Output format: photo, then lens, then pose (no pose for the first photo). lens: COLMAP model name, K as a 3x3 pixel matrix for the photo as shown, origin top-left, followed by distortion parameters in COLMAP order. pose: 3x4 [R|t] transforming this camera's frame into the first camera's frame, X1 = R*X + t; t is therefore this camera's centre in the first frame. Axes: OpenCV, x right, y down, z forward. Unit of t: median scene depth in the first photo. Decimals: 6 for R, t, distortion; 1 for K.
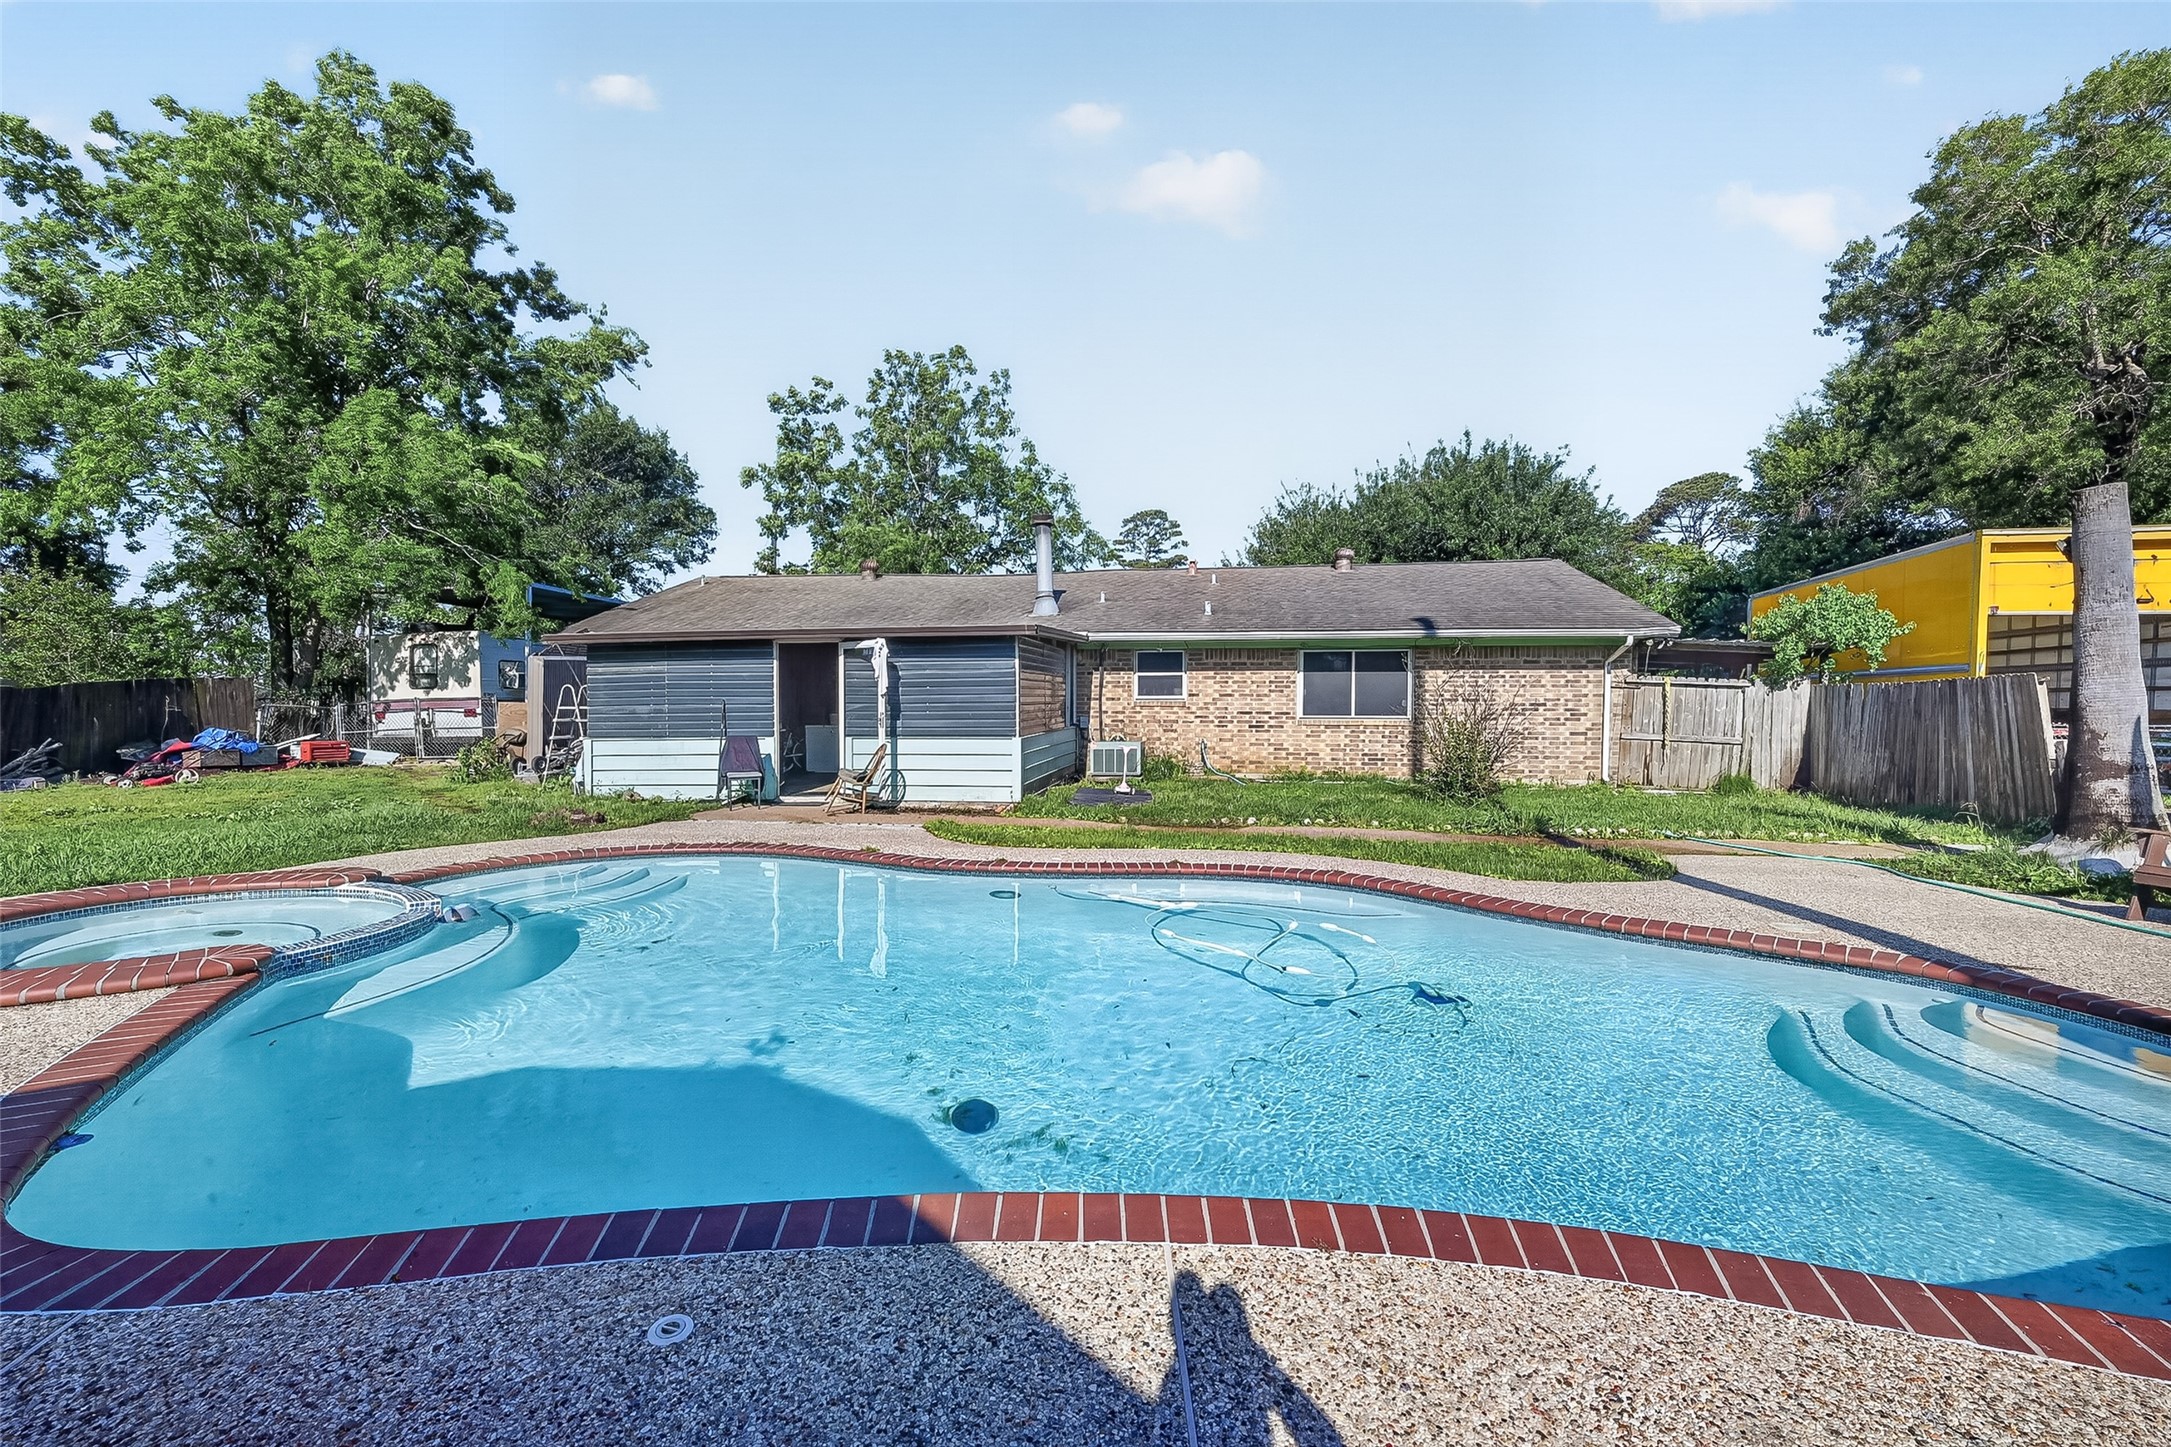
lens RADIAL K [[912.9, 0, 1085.5], [0, 912.9, 723.5], [0, 0, 1]] dist [-0.002370, -0.000225]
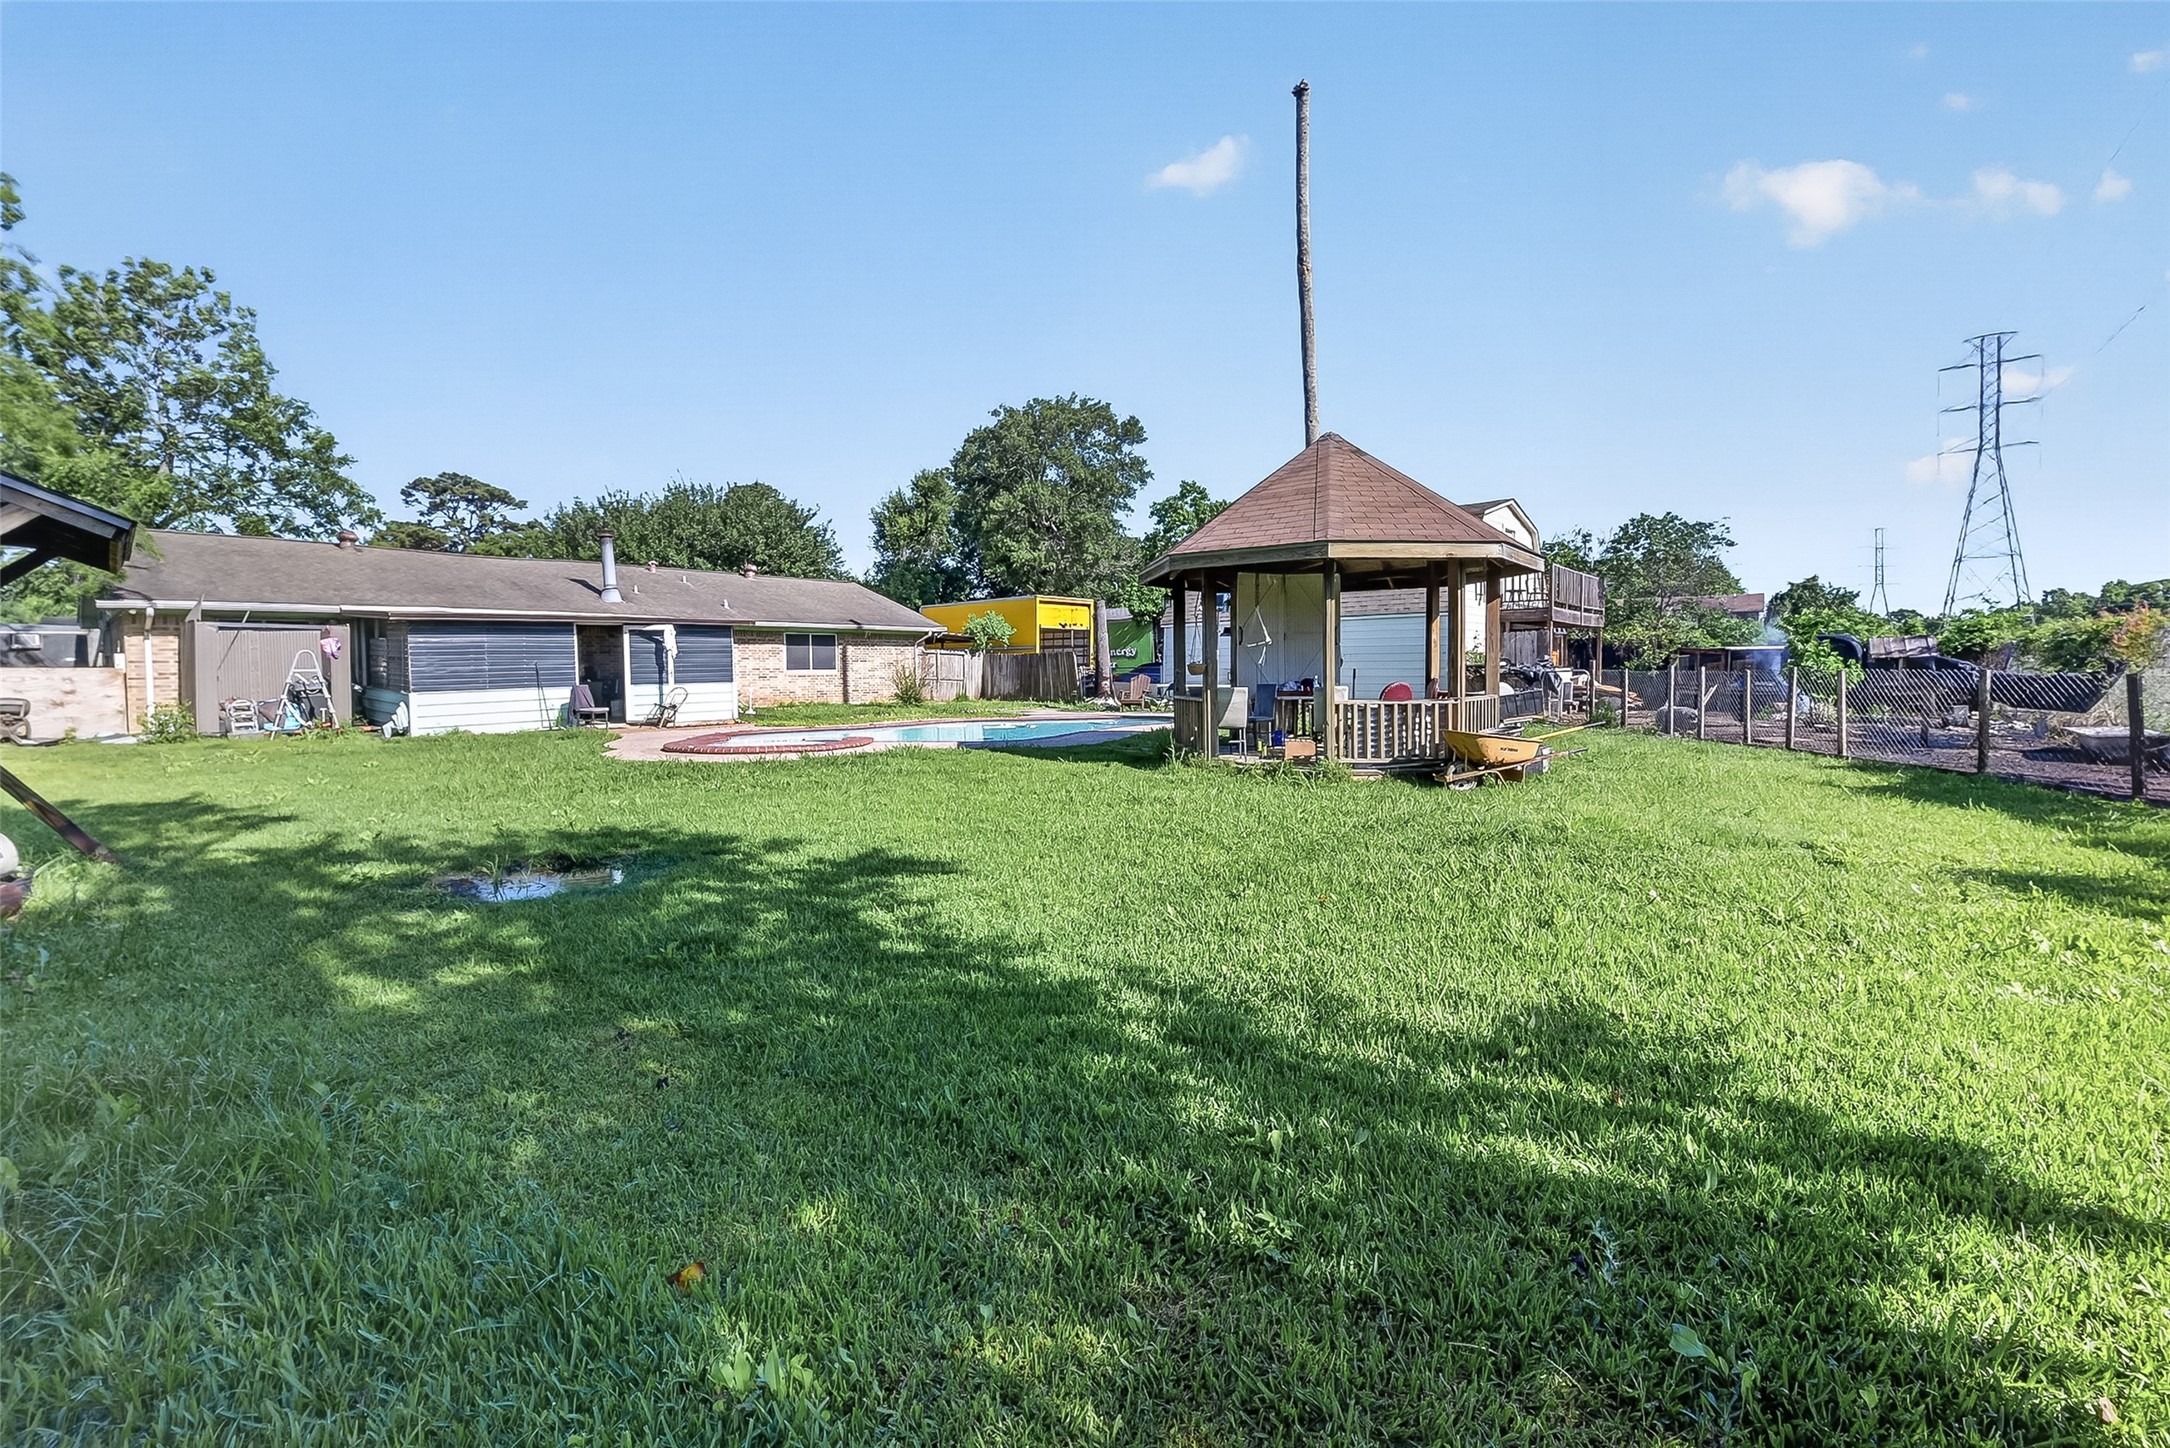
lens RADIAL K [[912.4, 0, 1085.0], [0, 912.4, 724.0], [0, 0, 1]] dist [-0.002370, -0.000225]
pose [[0.538233, -0.060259, 0.840639, -1.010512], [0.027026, 0.998162, 0.054247, 0.015903], [-0.842363, -0.006479, 0.538872, -0.458007]]
